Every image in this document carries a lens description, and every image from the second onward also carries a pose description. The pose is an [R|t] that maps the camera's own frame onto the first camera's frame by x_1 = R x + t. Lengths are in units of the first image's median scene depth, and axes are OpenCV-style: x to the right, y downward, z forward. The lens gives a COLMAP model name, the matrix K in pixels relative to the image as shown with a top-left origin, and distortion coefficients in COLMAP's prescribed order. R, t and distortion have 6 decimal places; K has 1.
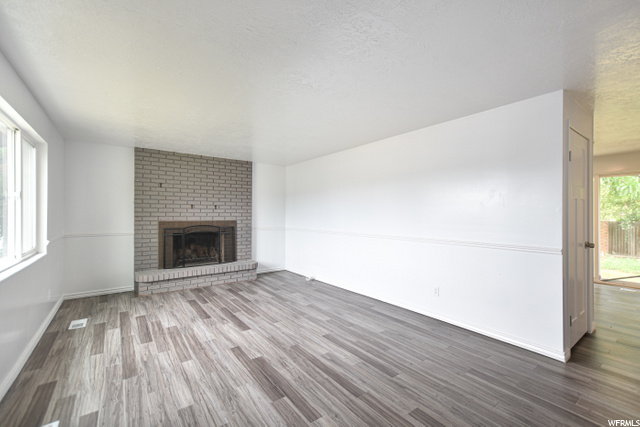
lens RADIAL K [[278.5, 0, 320.6], [0, 278.5, 214.2], [0, 0, 1]] dist [0.001474, 0.000756]
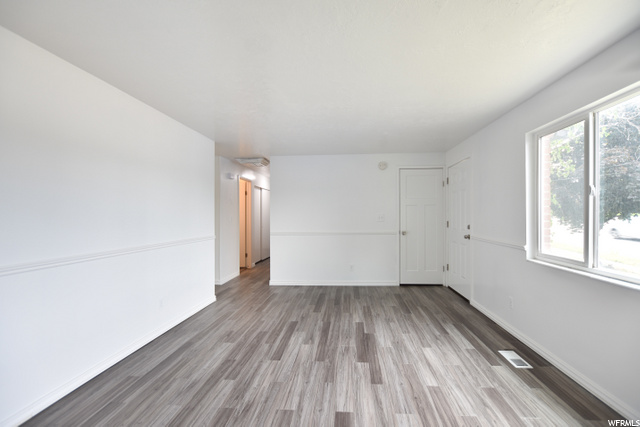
lens RADIAL K [[278.5, 0, 320.6], [0, 278.5, 214.2], [0, 0, 1]] dist [0.001474, 0.000756]
pose [[-0.741346, -0.000582, 0.671123, -0.760117], [-0.001371, 0.999999, -0.000646, -0.013312], [-0.671122, -0.001399, -0.741346, 1.781467]]
